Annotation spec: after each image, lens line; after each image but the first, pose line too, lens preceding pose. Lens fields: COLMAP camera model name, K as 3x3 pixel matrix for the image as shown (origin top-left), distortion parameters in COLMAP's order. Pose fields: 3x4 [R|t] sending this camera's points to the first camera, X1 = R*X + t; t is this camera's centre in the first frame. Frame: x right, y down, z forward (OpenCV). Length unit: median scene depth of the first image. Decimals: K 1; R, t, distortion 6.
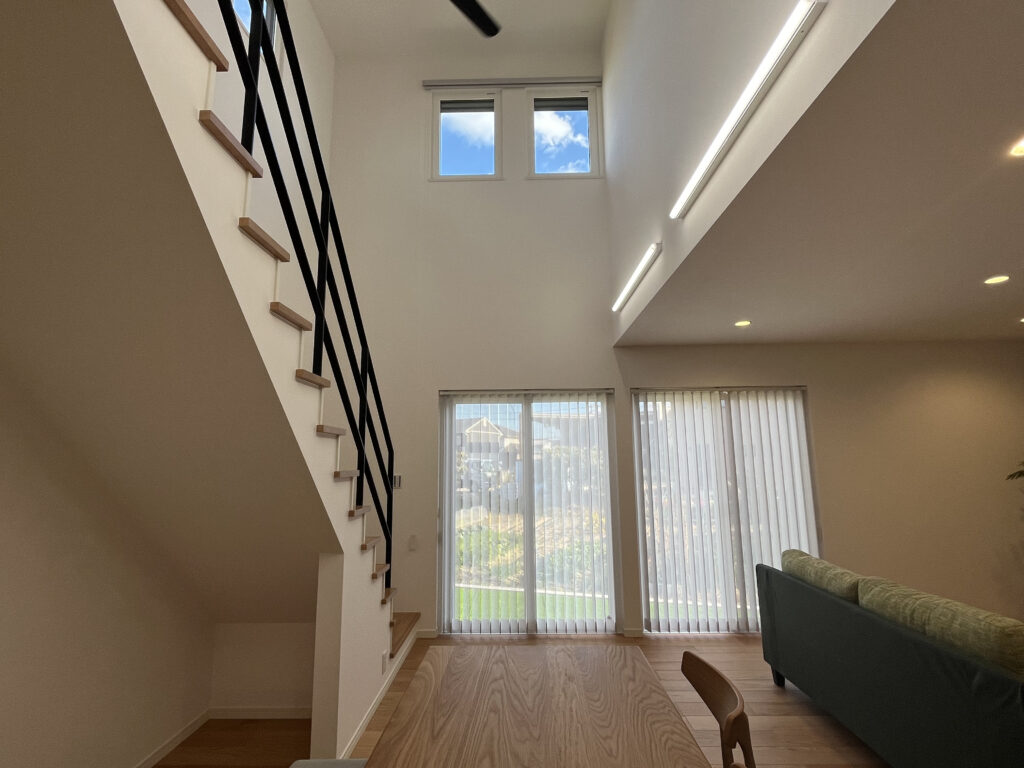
lens RADIAL K [[495.8, 0, 508.8], [0, 495.8, 381.7], [0, 0, 1]] dist [-0.002614, -0.000143]
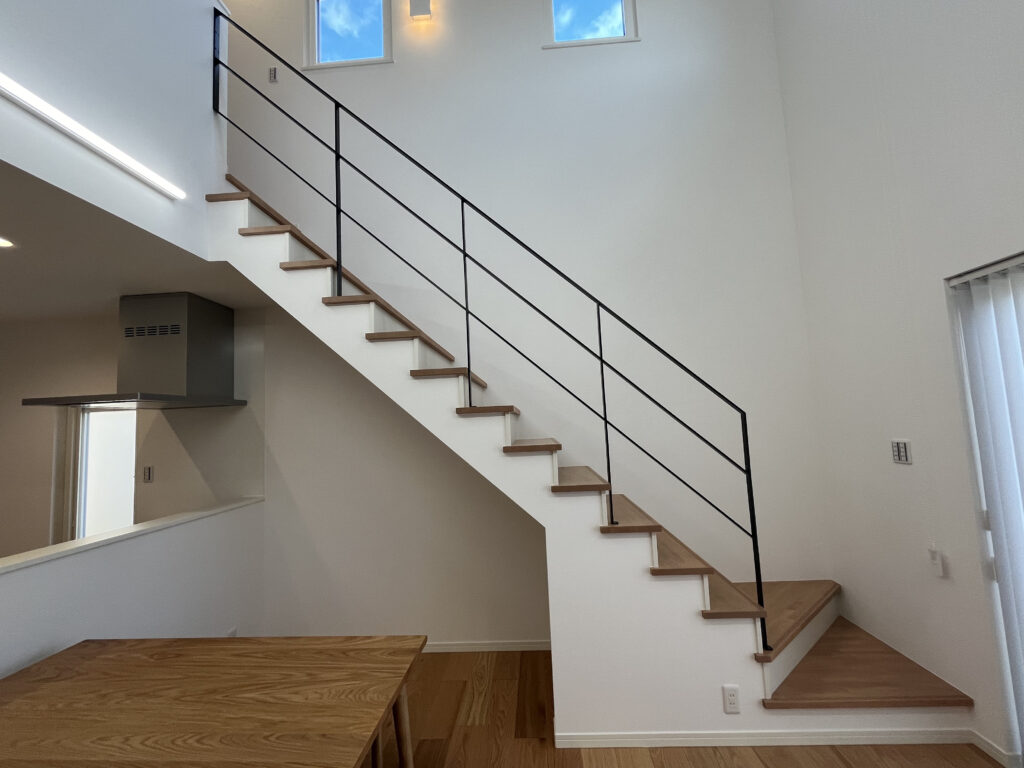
lens RADIAL K [[447.5, 0, 510.5], [0, 447.5, 391.2], [0, 0, 1]] dist [-0.002707, -0.000980]
pose [[-0.029932, -0.077662, -0.996530, 0.552199], [0.202124, 0.975910, -0.082126, 0.124704], [0.978902, -0.203881, -0.013514, 0.936105]]
